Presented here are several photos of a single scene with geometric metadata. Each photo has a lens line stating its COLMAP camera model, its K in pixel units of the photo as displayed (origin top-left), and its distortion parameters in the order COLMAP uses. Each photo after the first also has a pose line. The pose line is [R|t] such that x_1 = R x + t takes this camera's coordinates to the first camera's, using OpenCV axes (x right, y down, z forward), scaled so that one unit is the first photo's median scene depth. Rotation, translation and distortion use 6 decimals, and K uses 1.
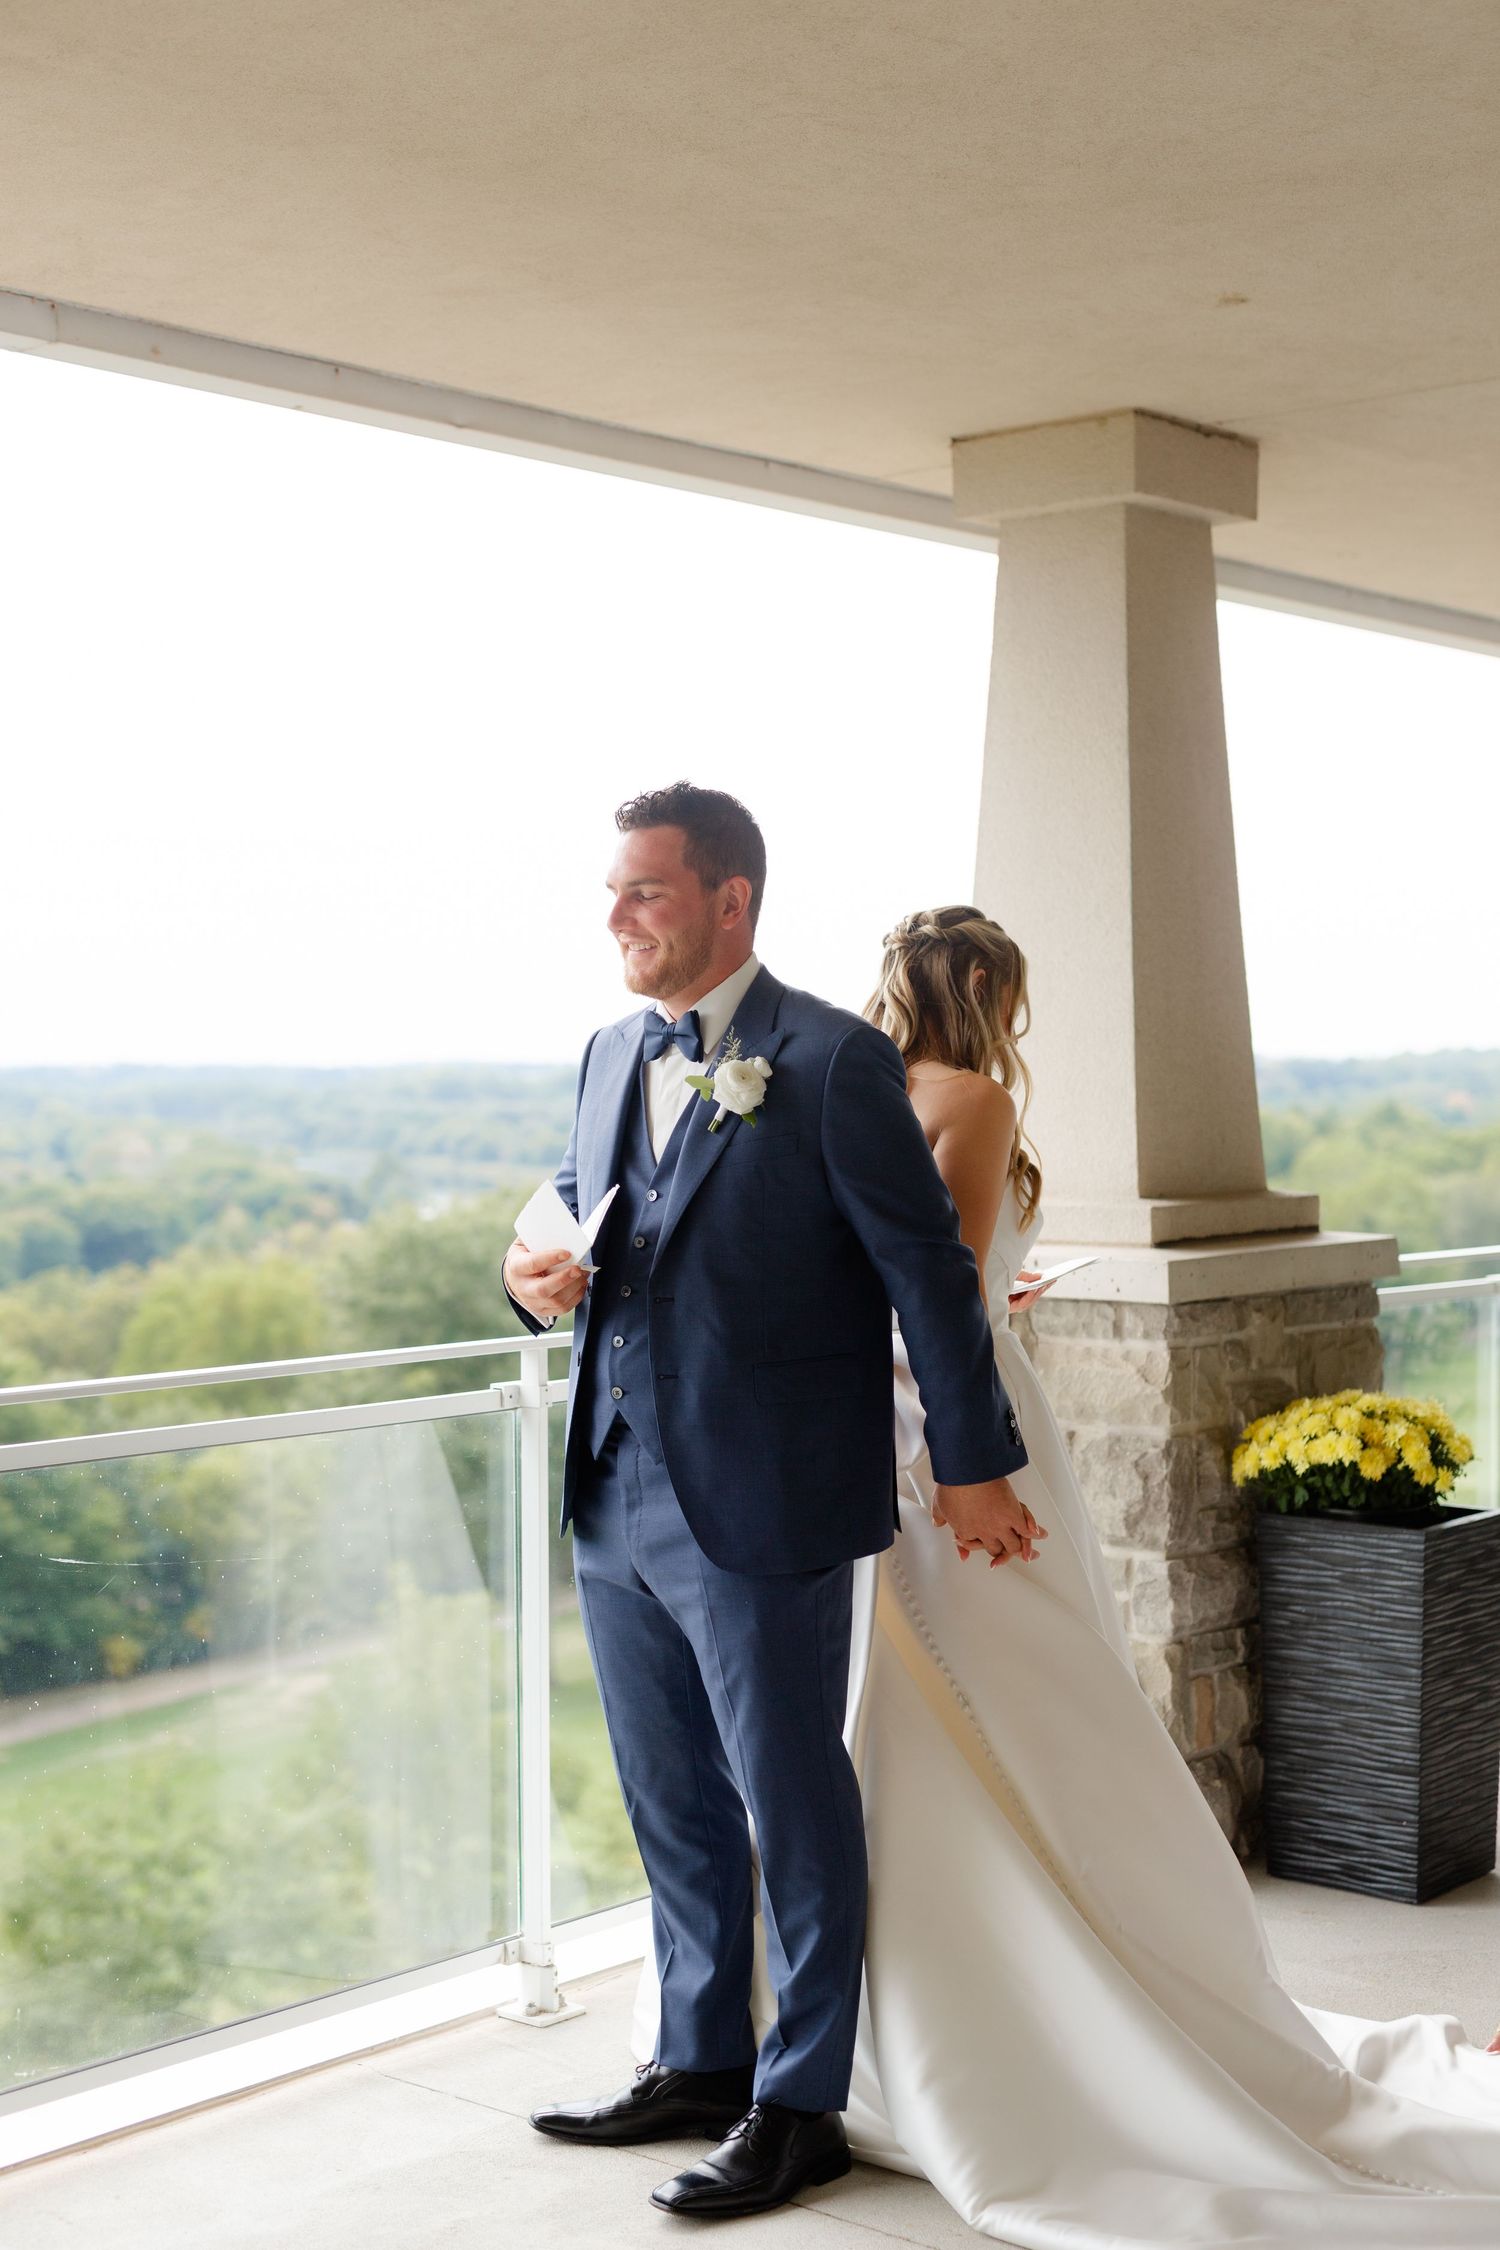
lens RADIAL K [[3185.5, 0, 750.0], [0, 3185.5, 1125.0], [0, 0, 1]] dist [-0.155533, 0.072791]
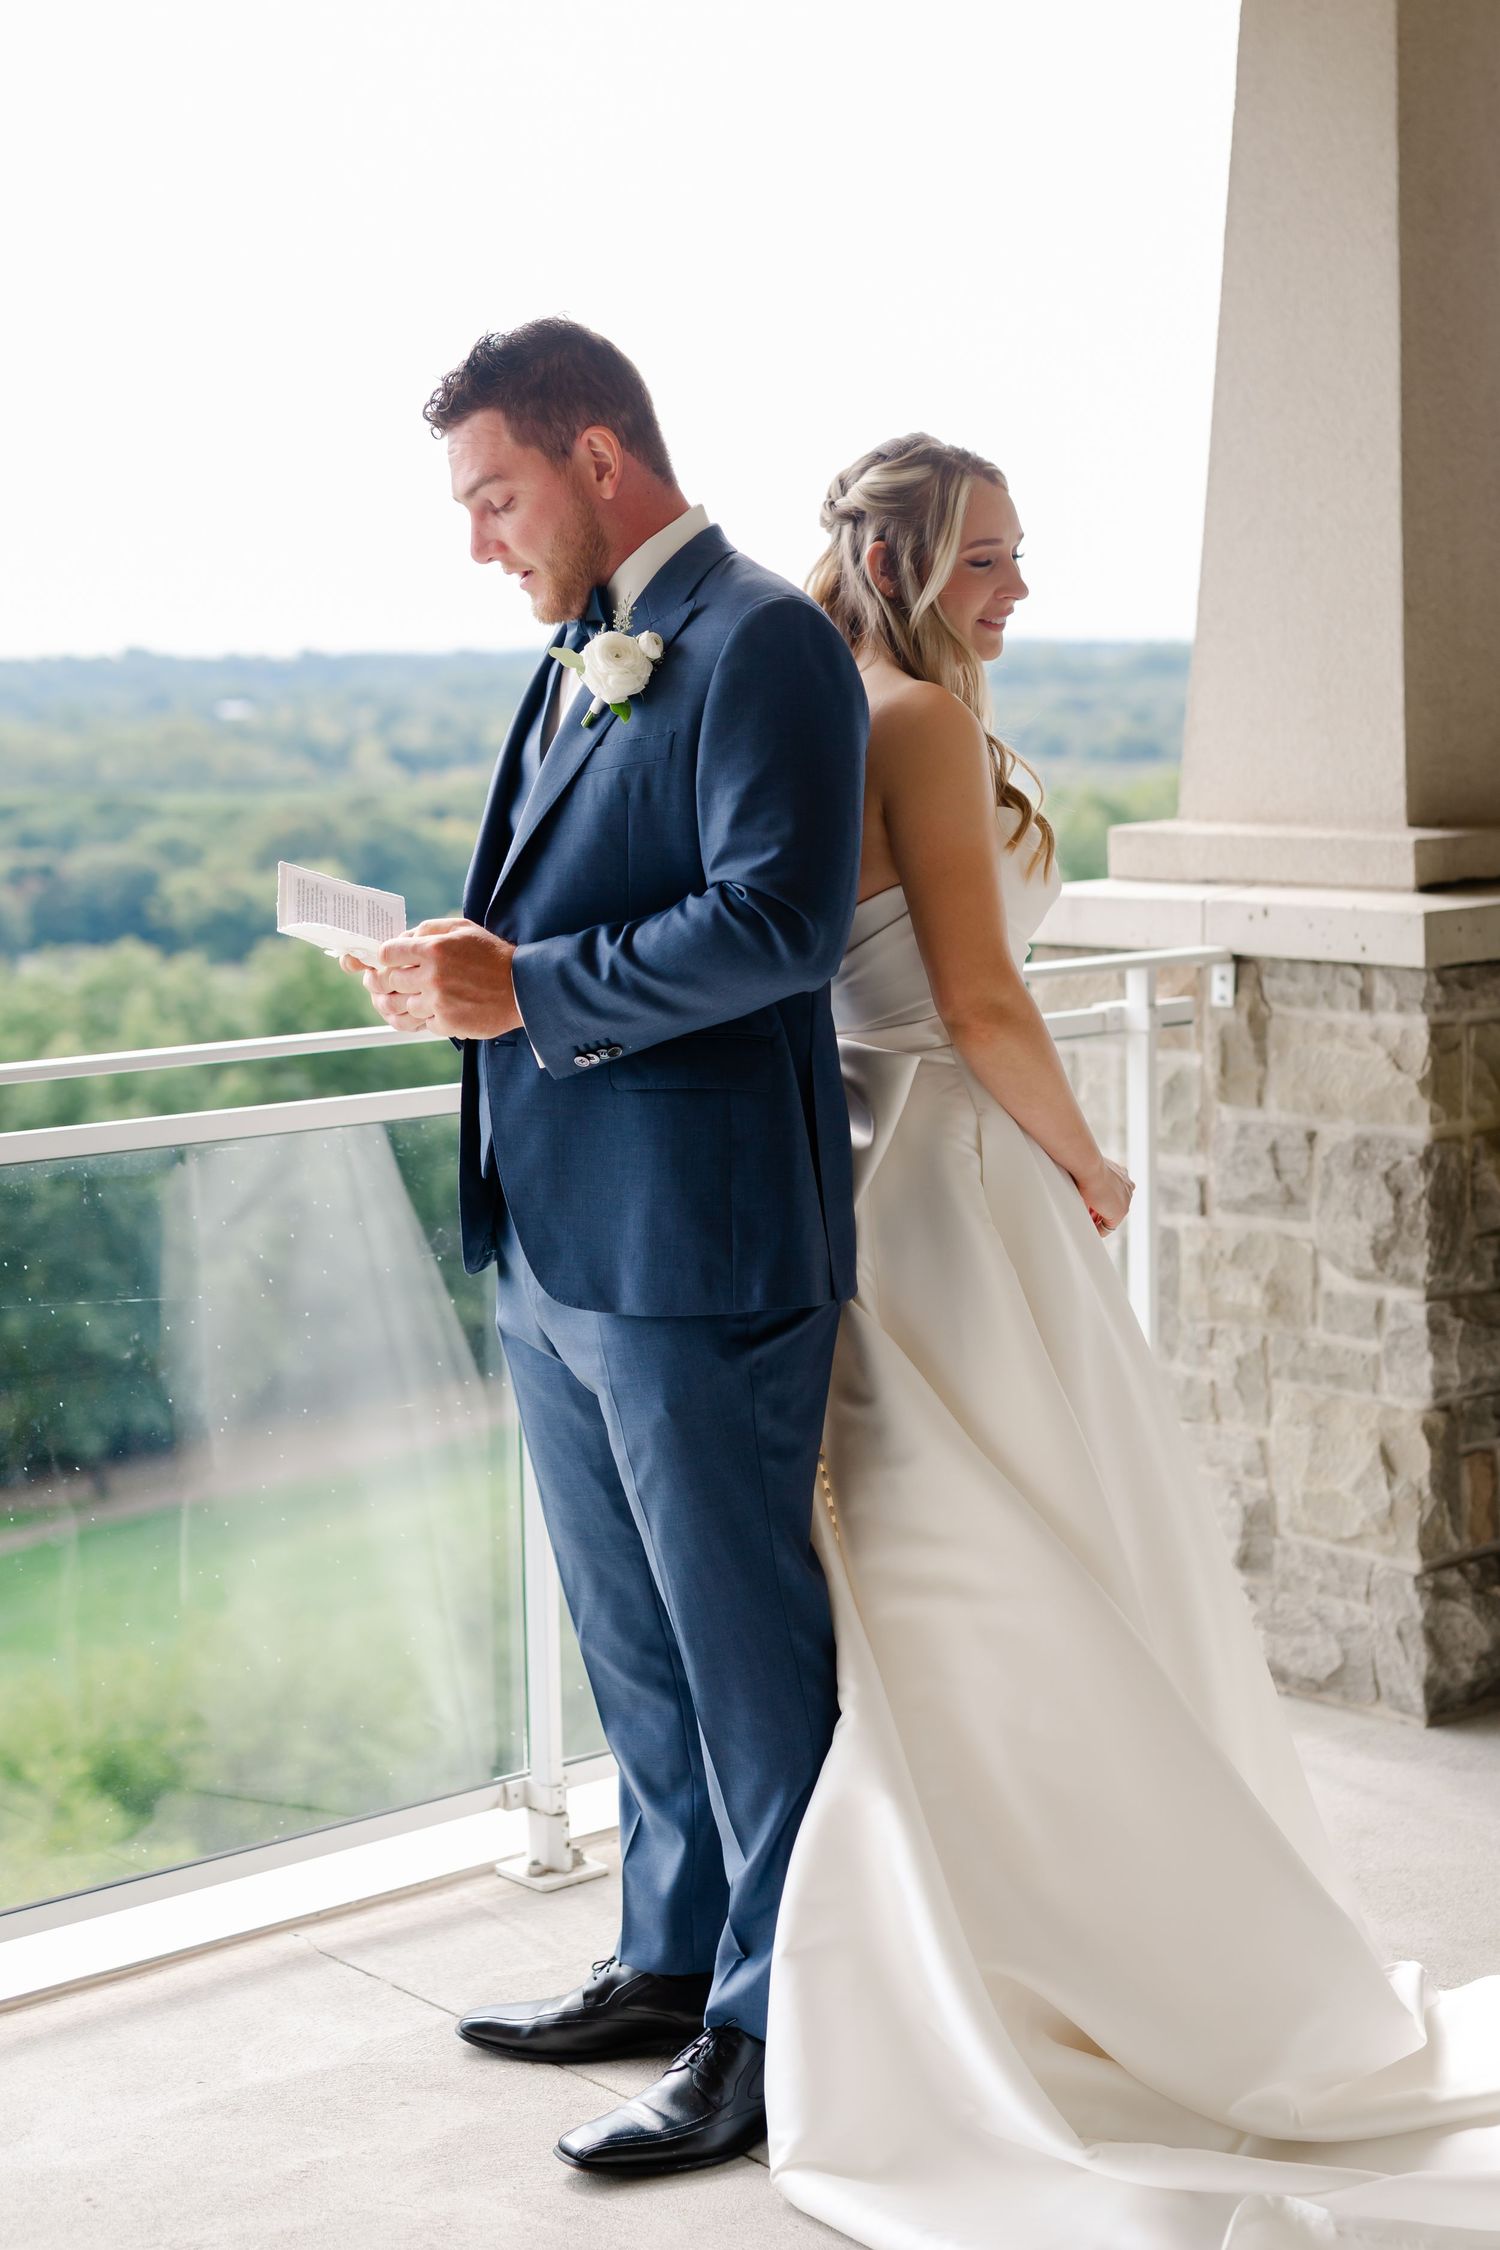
lens RADIAL K [[3665.4, 0, 750.0], [0, 3665.4, 1125.0], [0, 0, 1]] dist [-0.004334, -0.848852]
pose [[0.986982, 0.005447, -0.160737, 0.112379], [0.011913, 0.994205, 0.106842, -0.001600], [0.160387, -0.107366, 0.981198, 0.109999]]
